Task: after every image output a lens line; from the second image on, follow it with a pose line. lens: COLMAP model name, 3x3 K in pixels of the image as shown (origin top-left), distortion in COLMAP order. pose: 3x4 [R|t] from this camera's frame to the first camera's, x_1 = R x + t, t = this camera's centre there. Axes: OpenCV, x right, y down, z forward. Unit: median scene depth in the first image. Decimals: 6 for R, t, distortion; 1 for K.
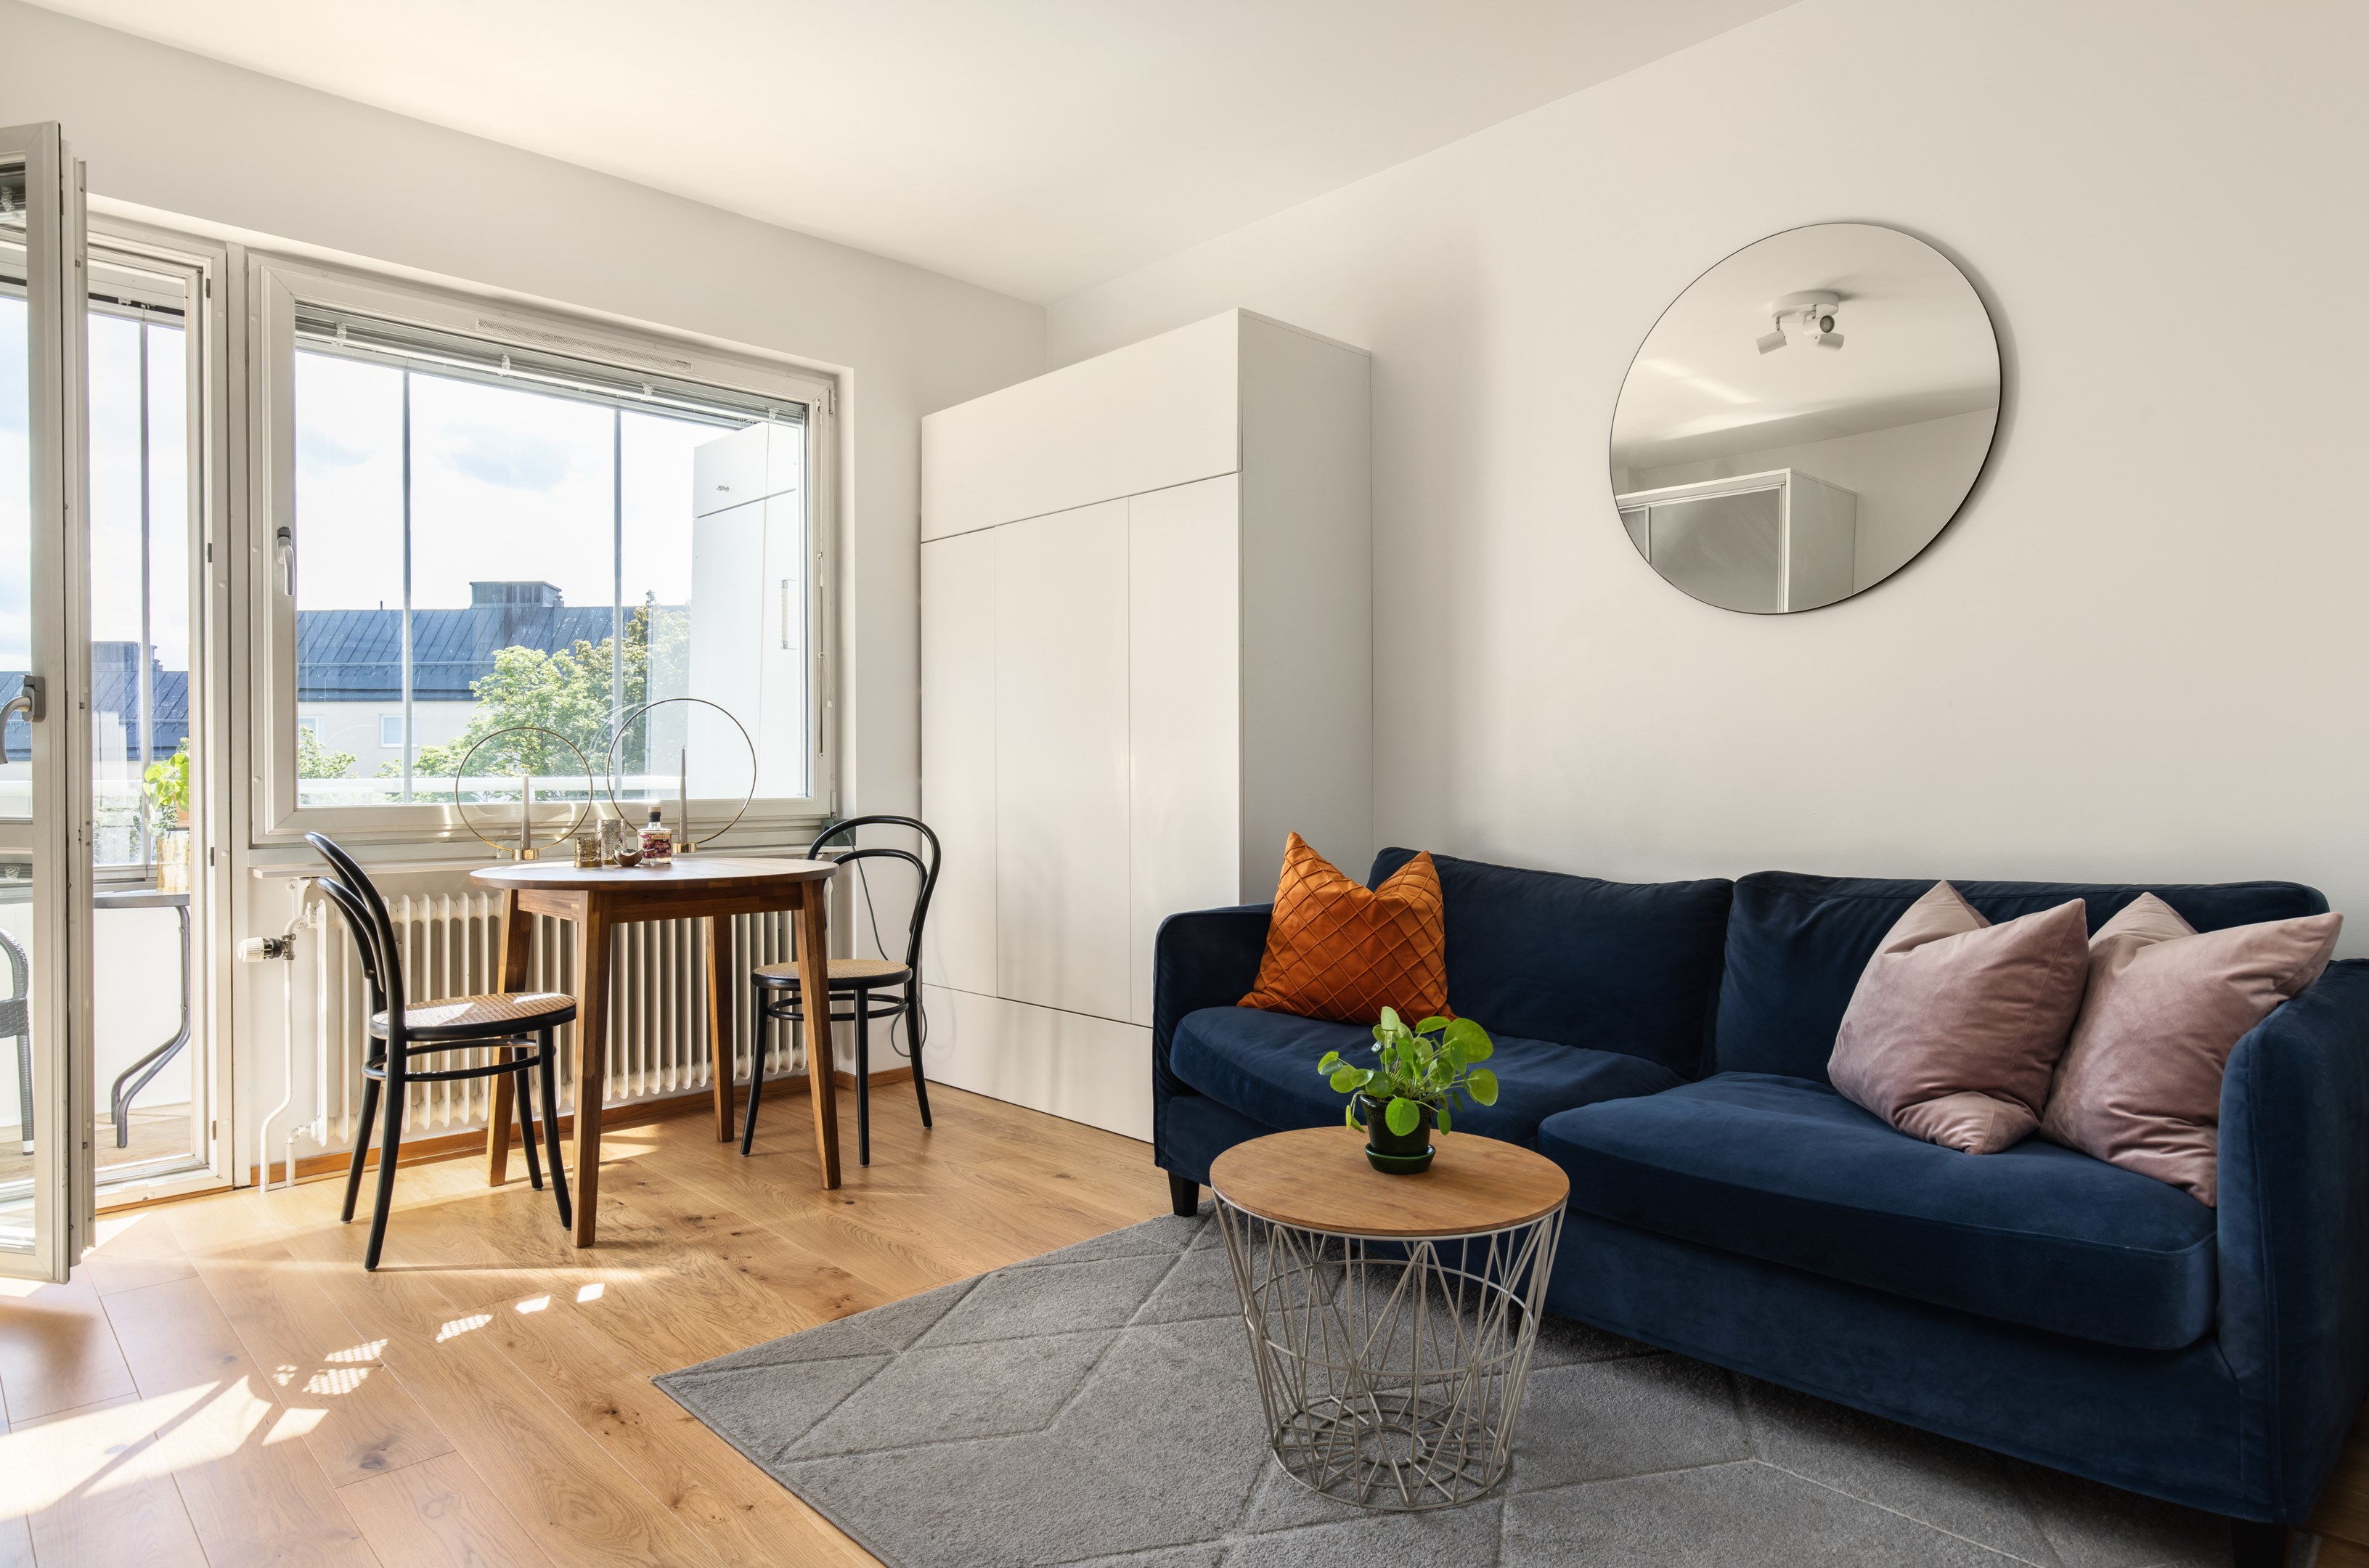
lens RADIAL K [[1356.6, 0, 1190.5], [0, 1356.6, 776.5], [0, 0, 1]] dist [0.010590, -0.002394]
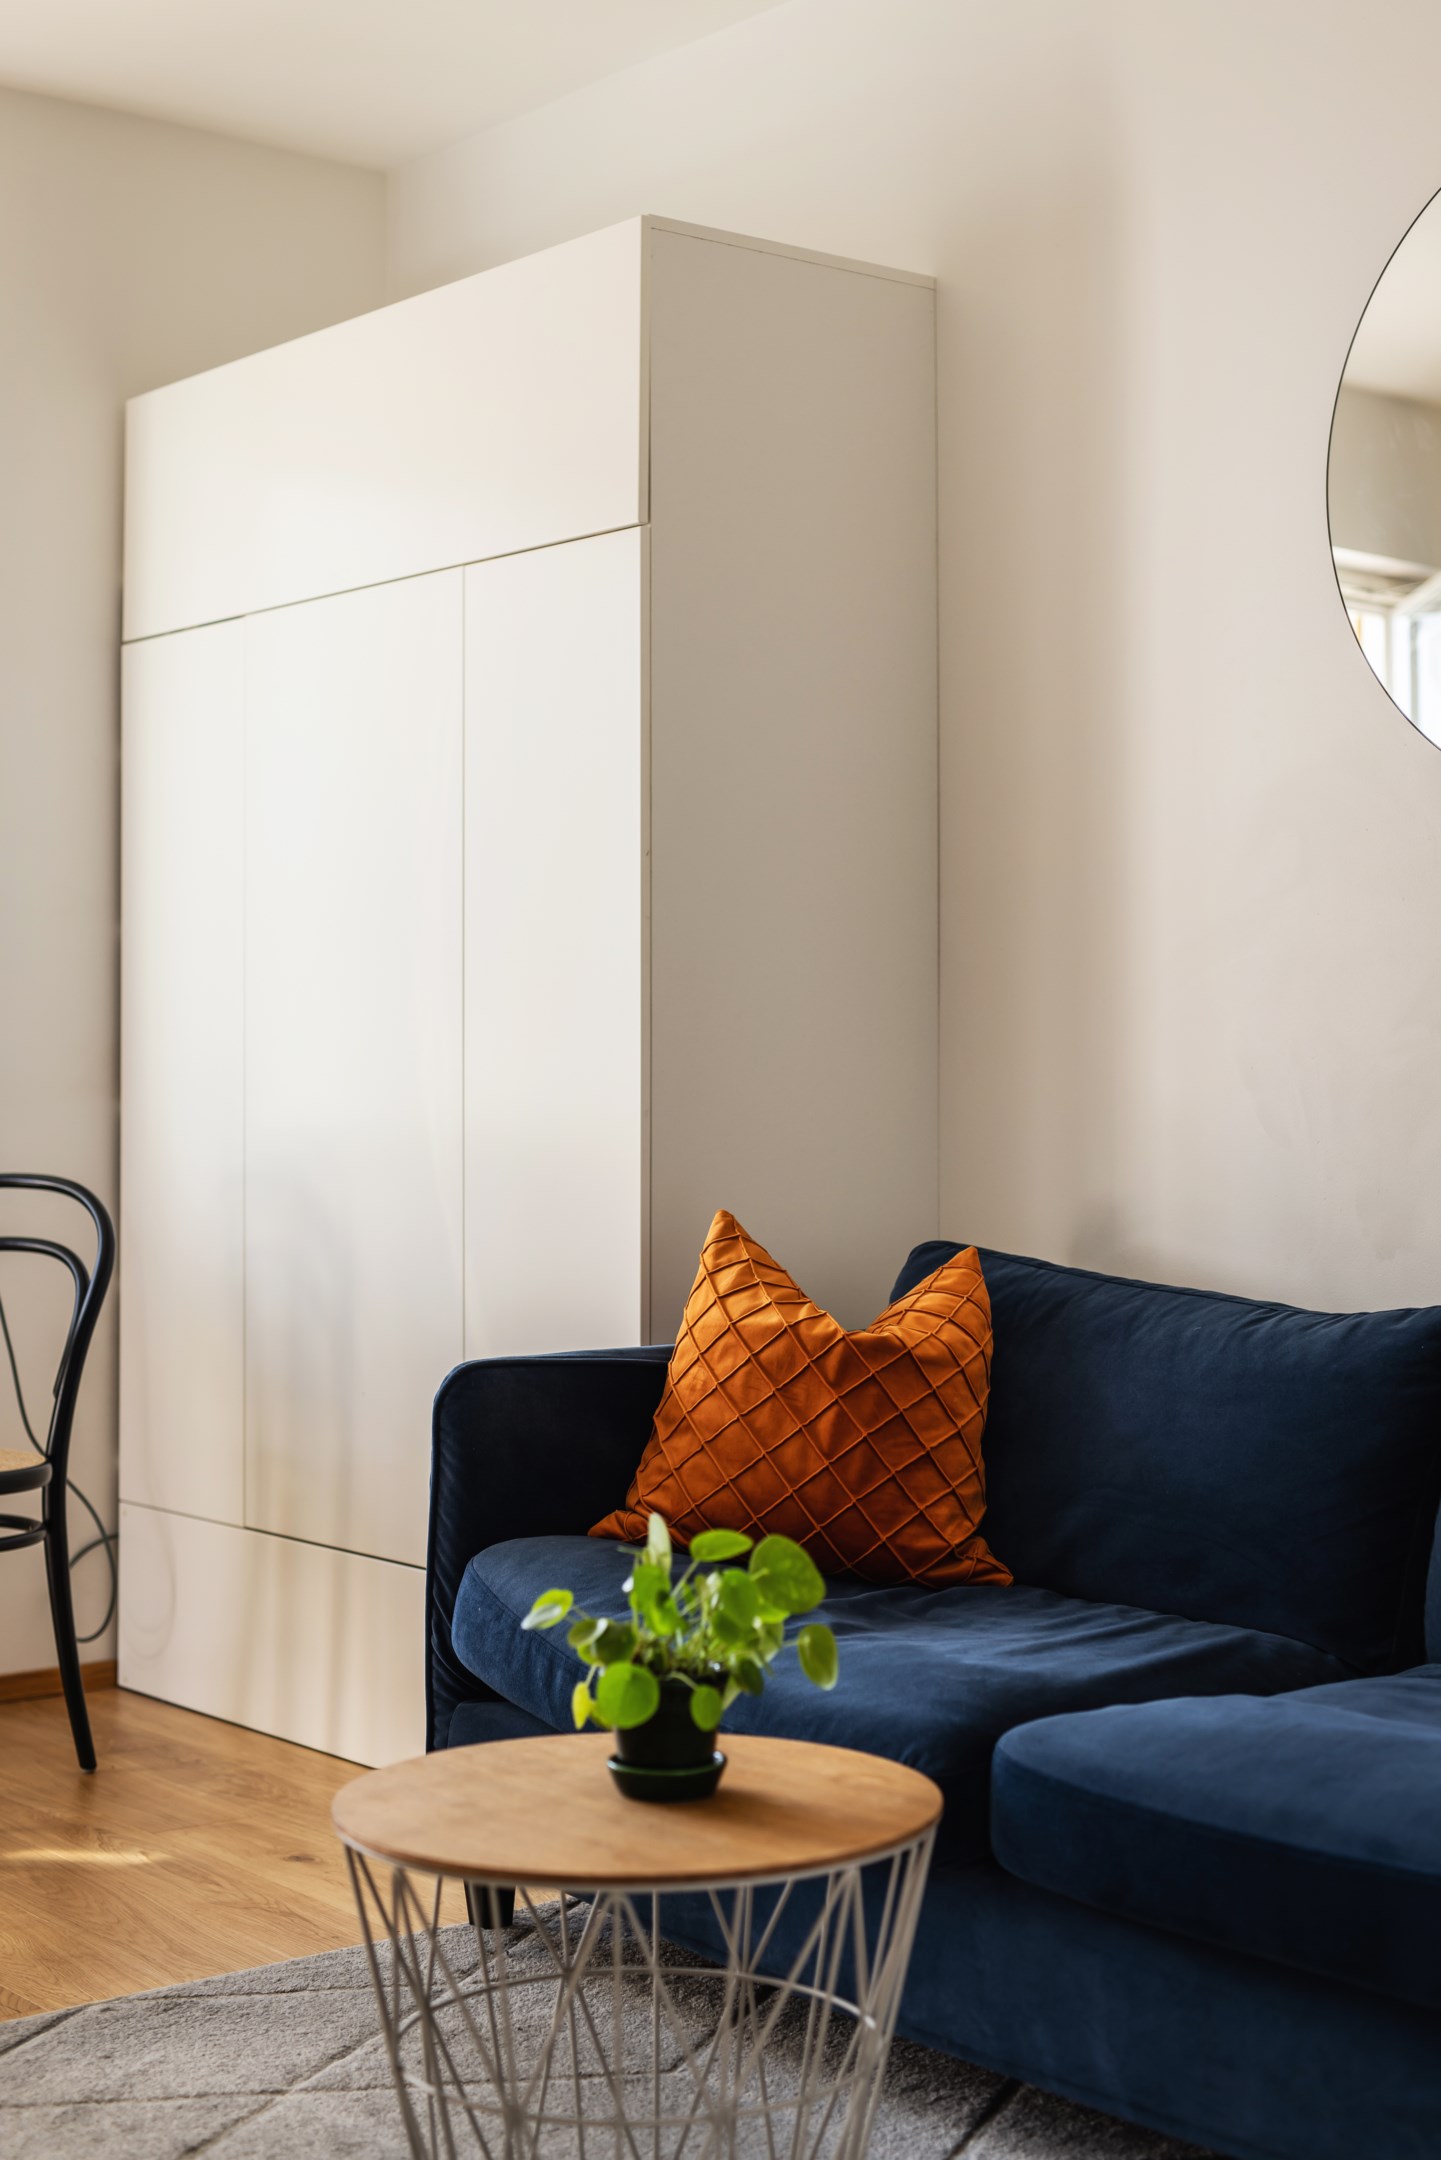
lens RADIAL K [[3061.9, 0, 727.4], [0, 3061.9, 1031.9], [0, 0, 1]] dist [0.011440, -0.018484]
pose [[0.995975, 0.001413, -0.089616, 0.190823], [-0.002953, 0.999850, -0.017059, -0.008622], [0.089579, 0.017255, 0.995830, -0.193688]]
